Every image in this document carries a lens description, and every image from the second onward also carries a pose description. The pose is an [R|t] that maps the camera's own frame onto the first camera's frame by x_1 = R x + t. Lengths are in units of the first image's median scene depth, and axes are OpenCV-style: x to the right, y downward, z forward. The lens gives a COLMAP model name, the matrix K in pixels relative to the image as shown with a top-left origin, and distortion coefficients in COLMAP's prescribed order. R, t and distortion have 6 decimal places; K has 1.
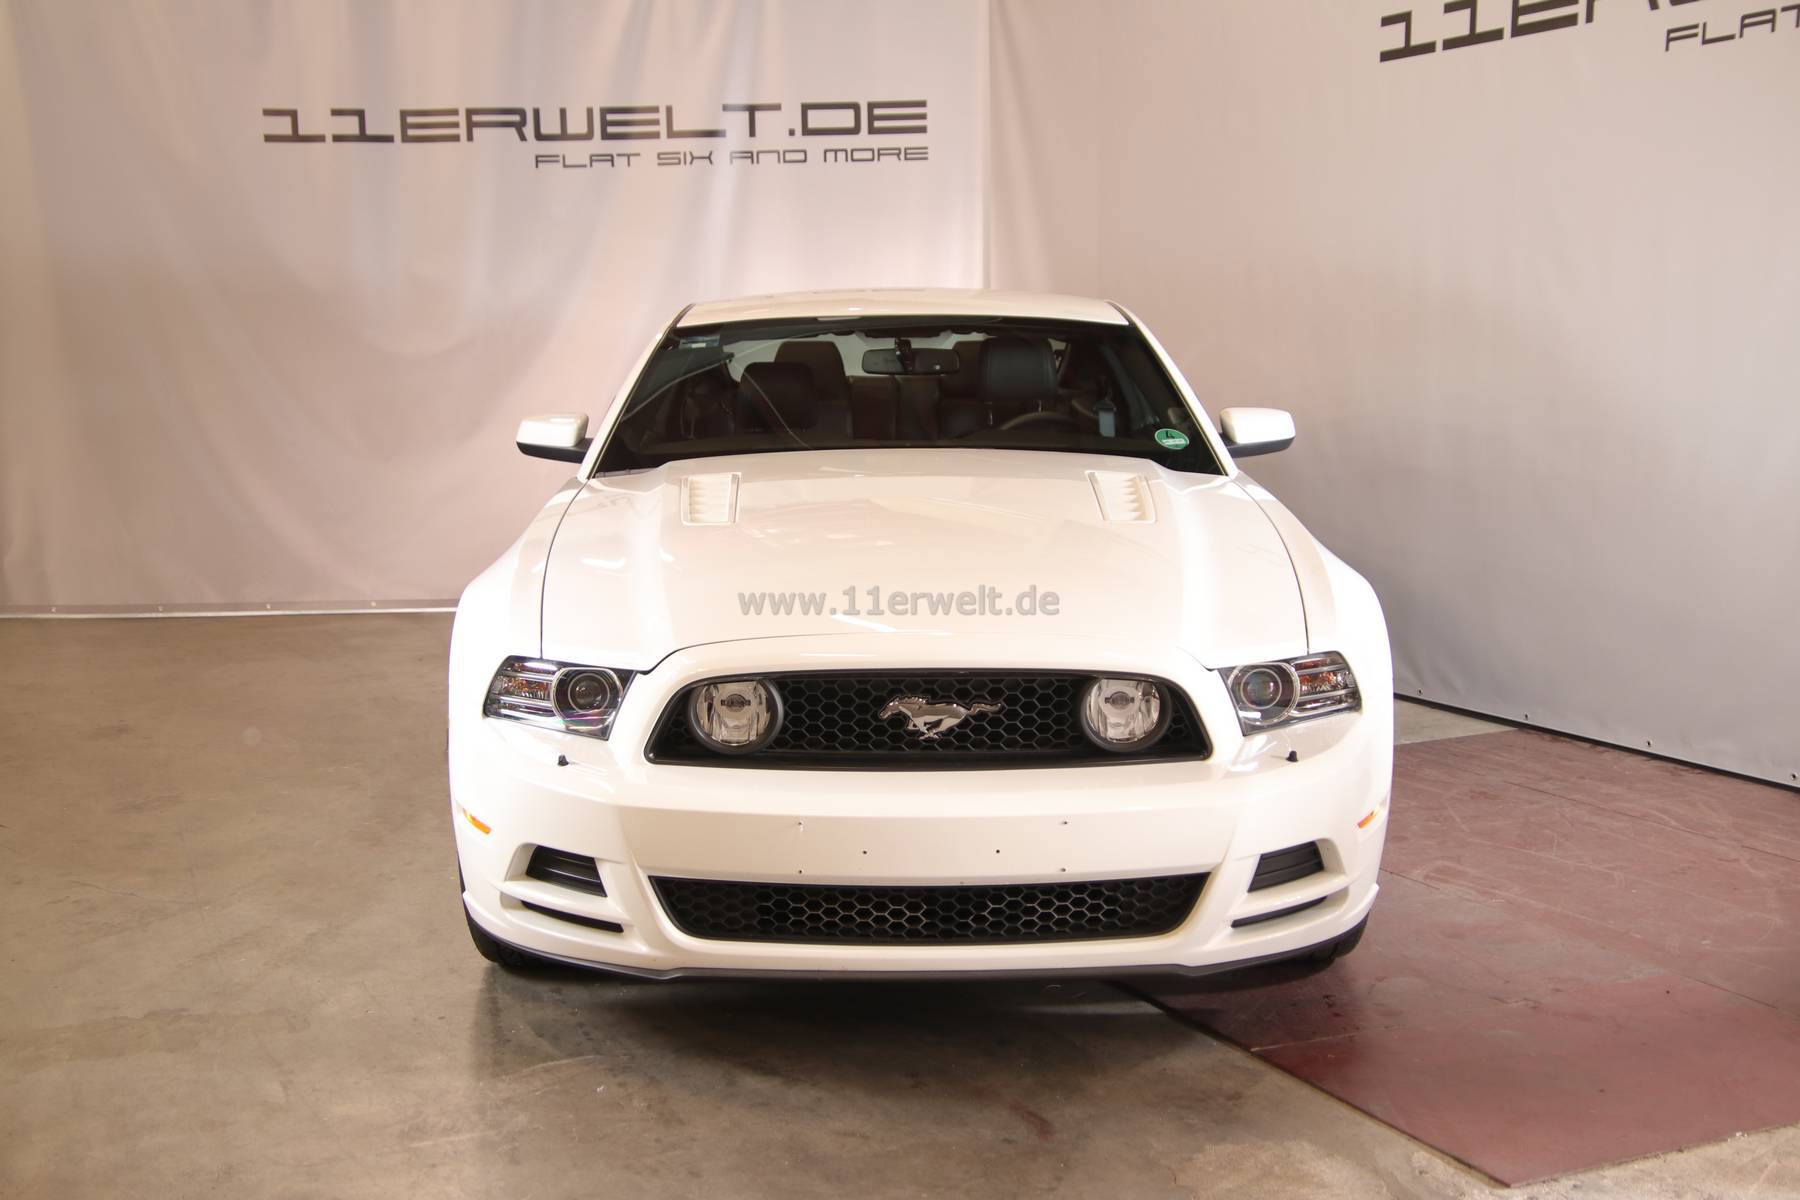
lens RADIAL K [[2060.5, 0, 885.7], [0, 2060.5, 645.8], [0, 0, 1]] dist [0.082786, 0.000000]
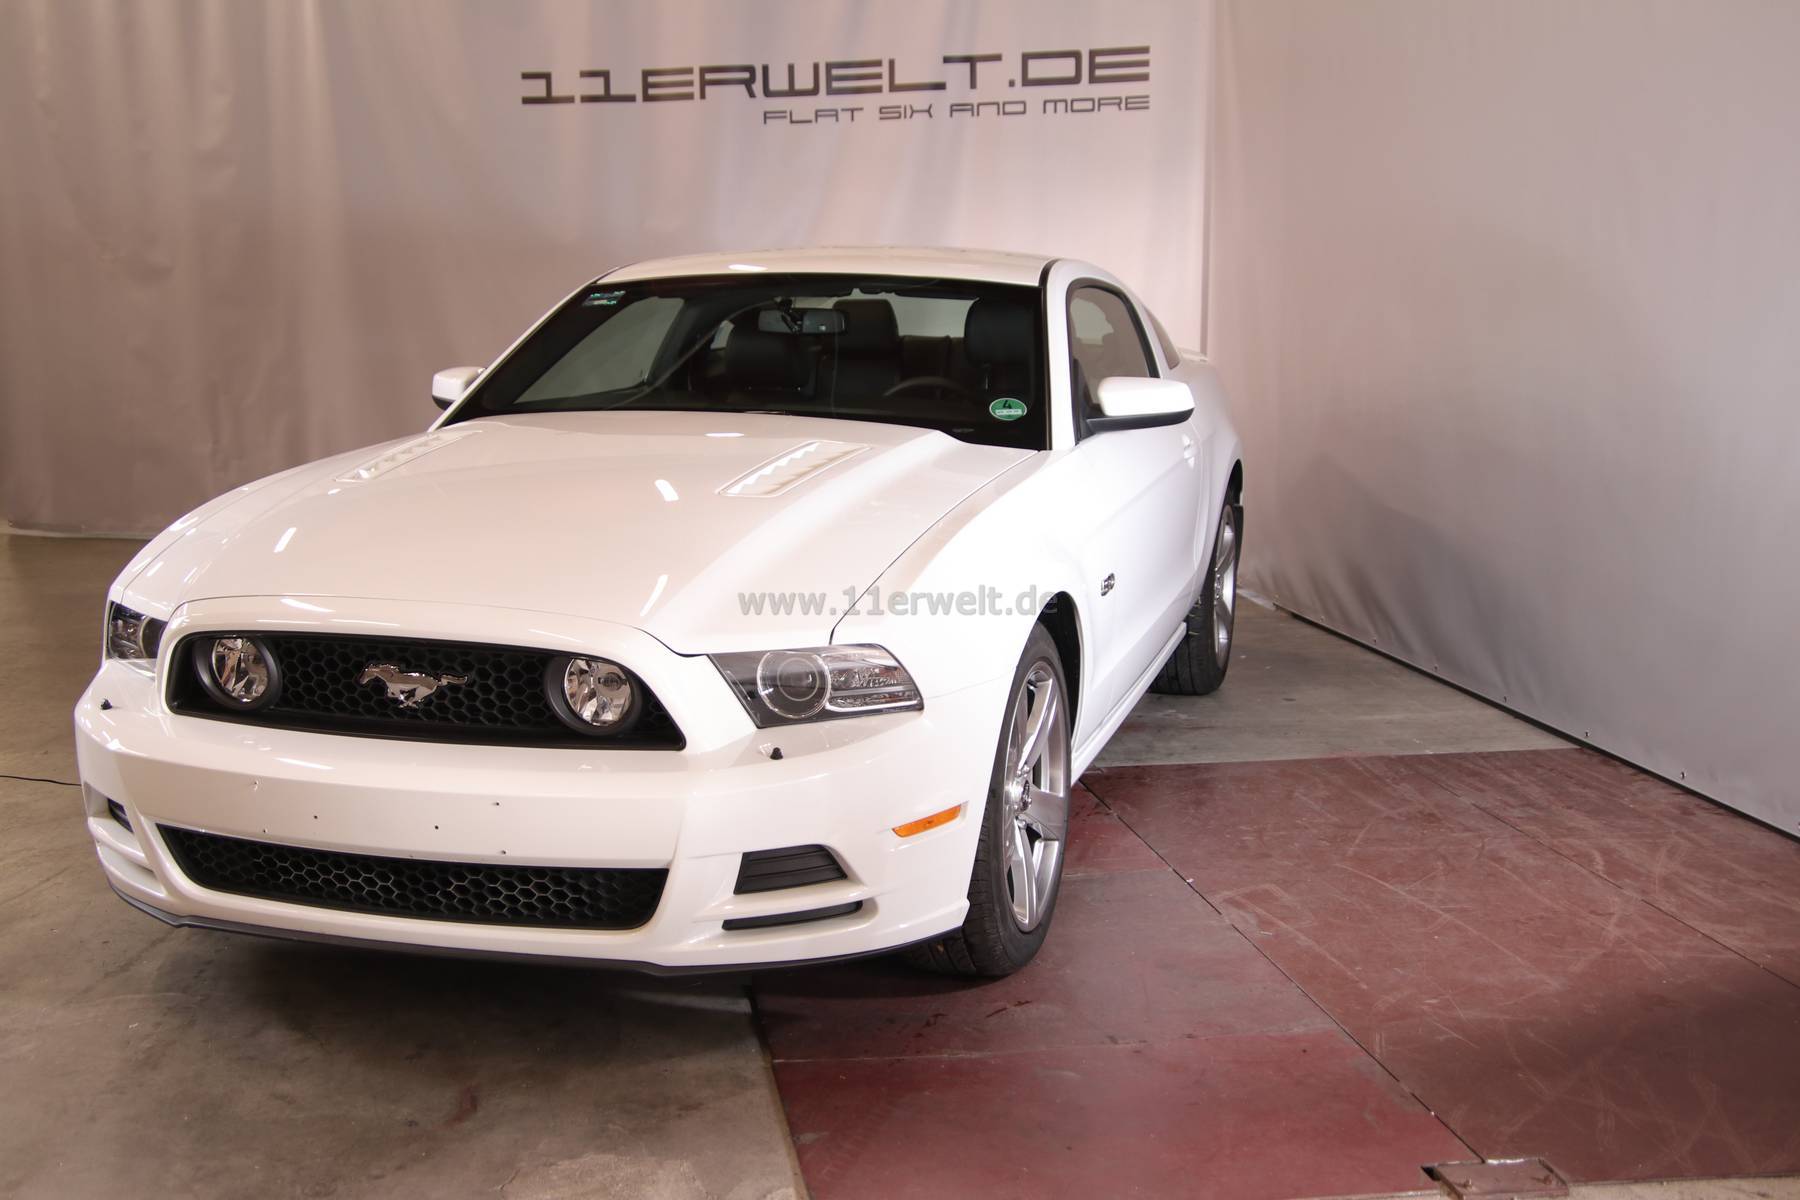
lens RADIAL K [[2060.5, 0, 971.5], [0, 2060.5, 641.1], [0, 0, 1]] dist [0.082786, 0.000000]
pose [[0.952256, 0.060894, -0.299166, 0.554898], [-0.054711, 0.998081, 0.029010, -0.029054], [0.300359, -0.011258, 0.953760, 0.135517]]
